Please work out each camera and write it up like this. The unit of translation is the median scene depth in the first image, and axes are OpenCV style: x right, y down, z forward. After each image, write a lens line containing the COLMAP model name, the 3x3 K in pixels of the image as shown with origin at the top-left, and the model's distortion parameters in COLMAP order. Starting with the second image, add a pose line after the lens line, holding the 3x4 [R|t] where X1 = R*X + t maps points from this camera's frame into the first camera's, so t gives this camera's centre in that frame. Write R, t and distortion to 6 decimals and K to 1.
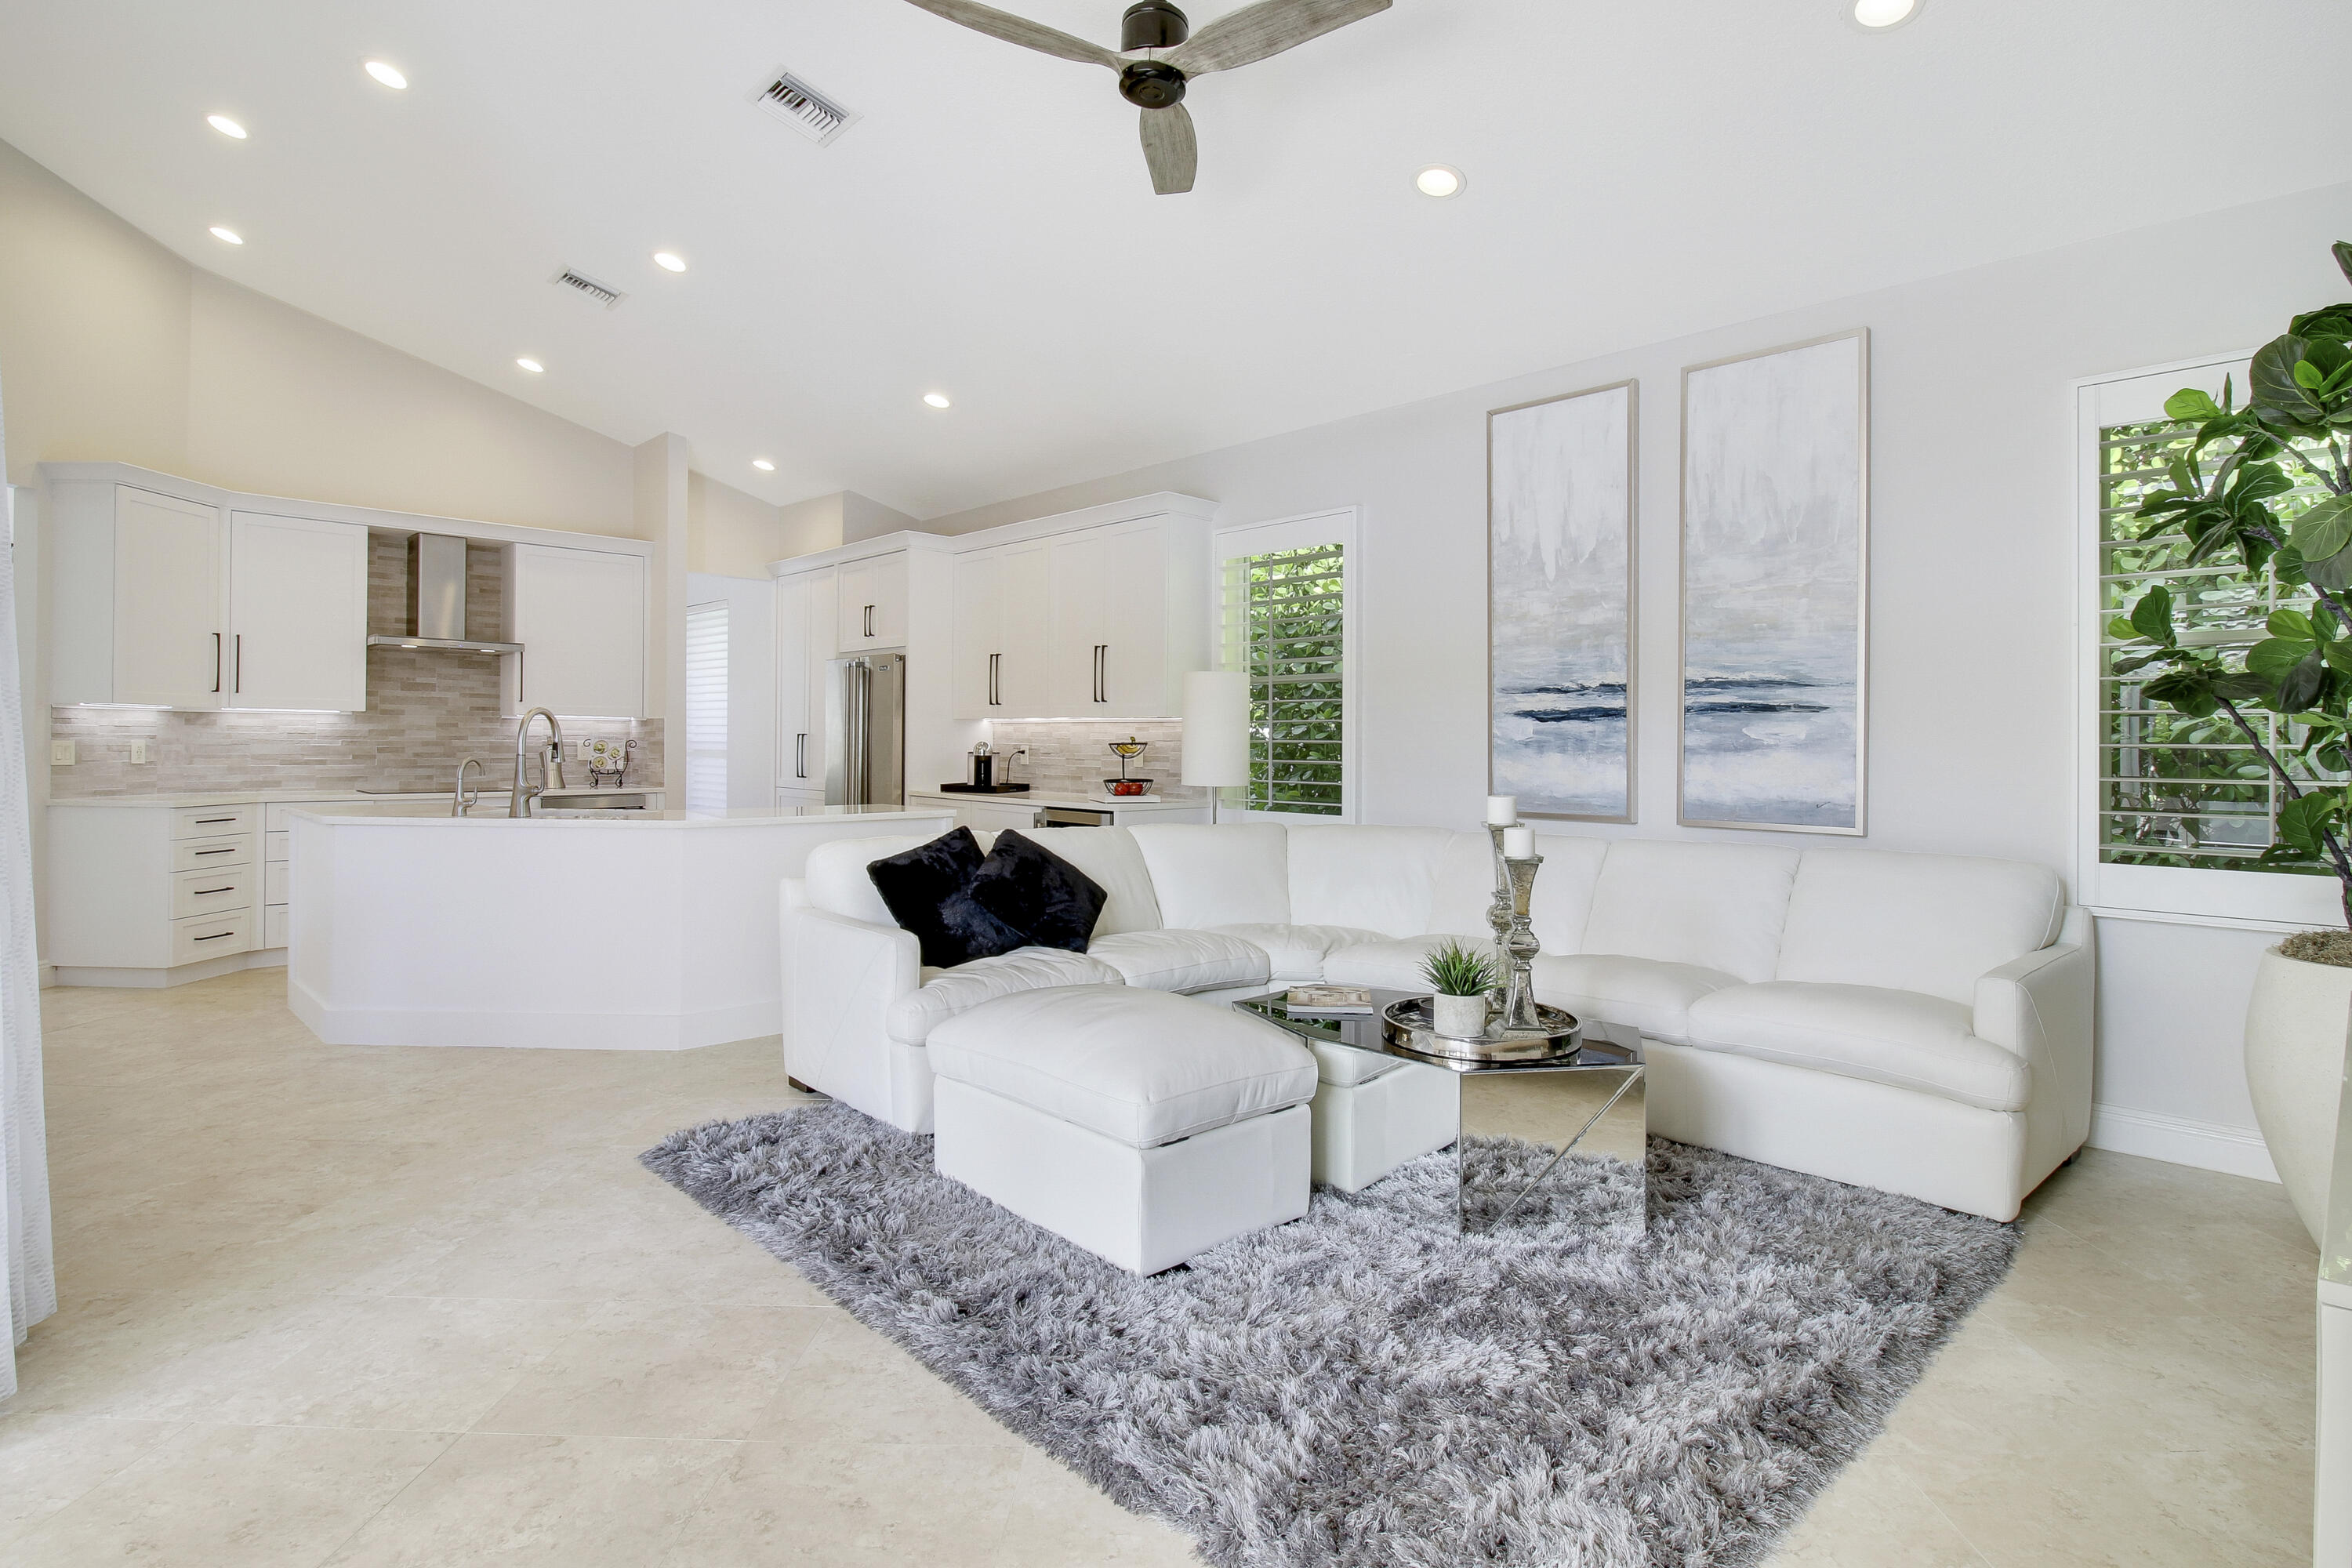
lens RADIAL K [[1100.5, 0, 1174.2], [0, 1100.5, 764.8], [0, 0, 1]] dist [-0.002481, -0.001566]
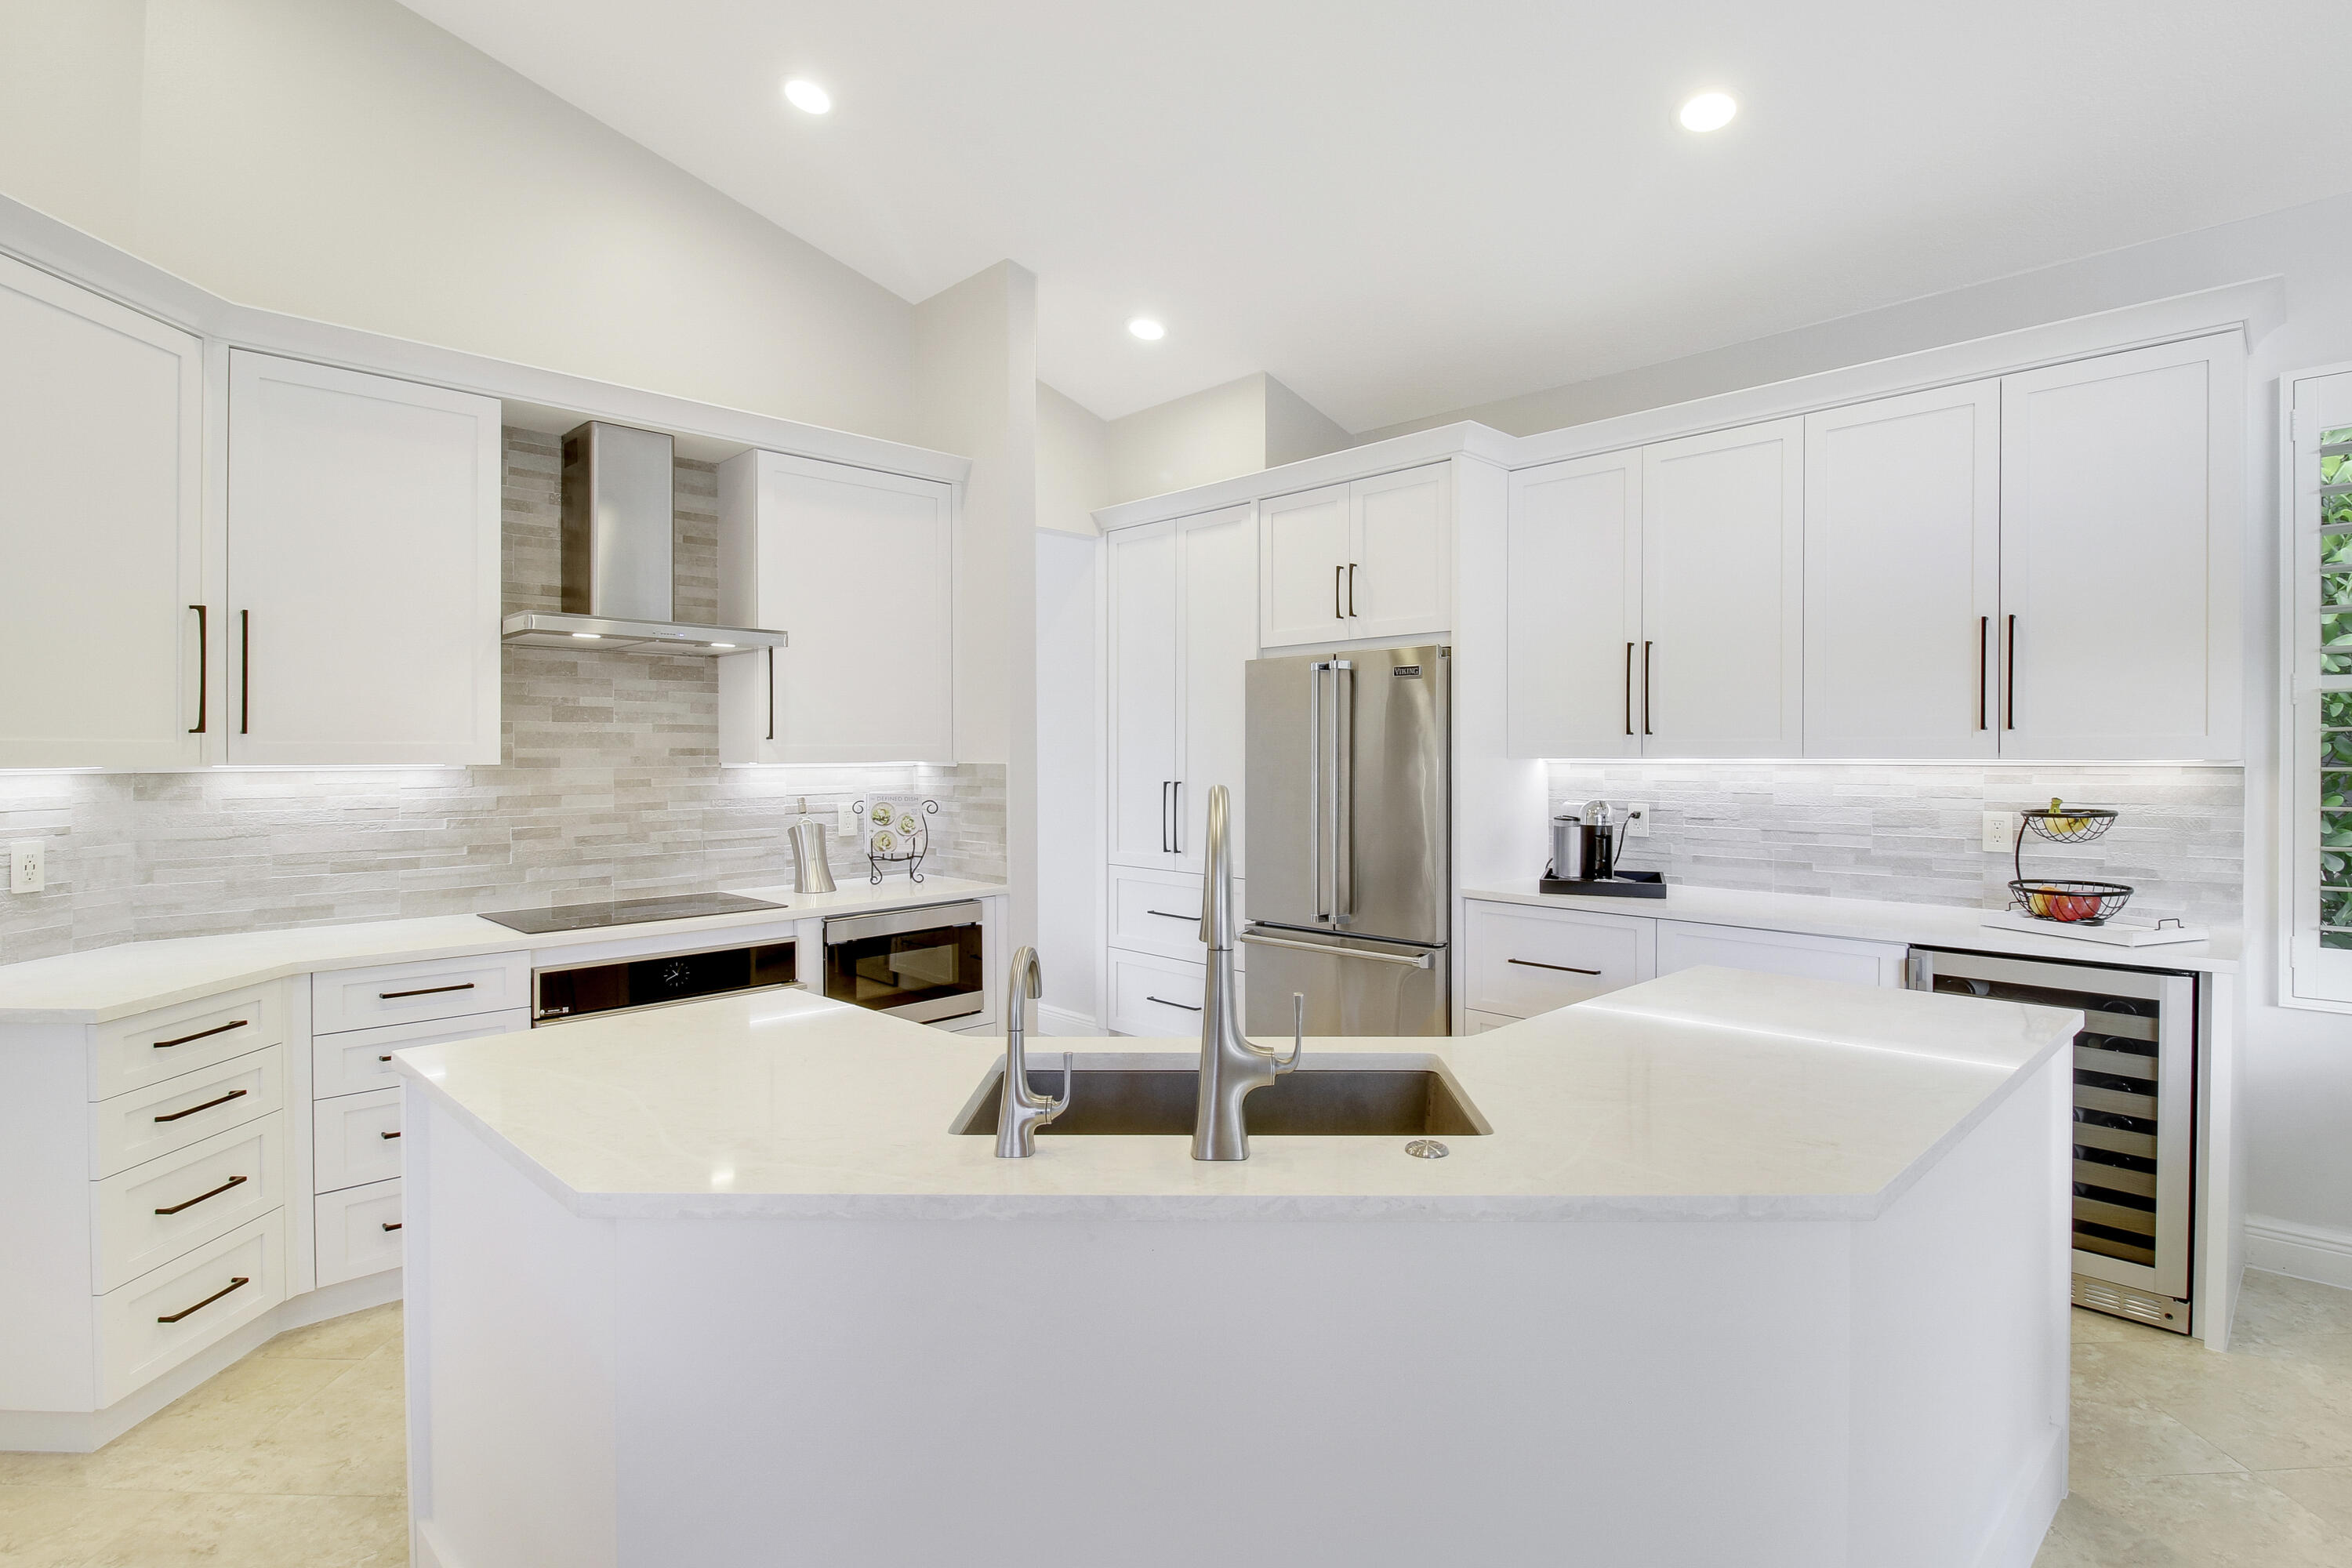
lens RADIAL K [[1100.5, 0, 1187.9], [0, 1100.5, 765.5], [0, 0, 1]] dist [-0.002481, -0.001566]
pose [[0.999905, -0.012282, 0.006200, -0.435871], [0.012359, 0.999844, -0.012649, -0.038929], [-0.006044, 0.012725, 0.999901, 0.507610]]
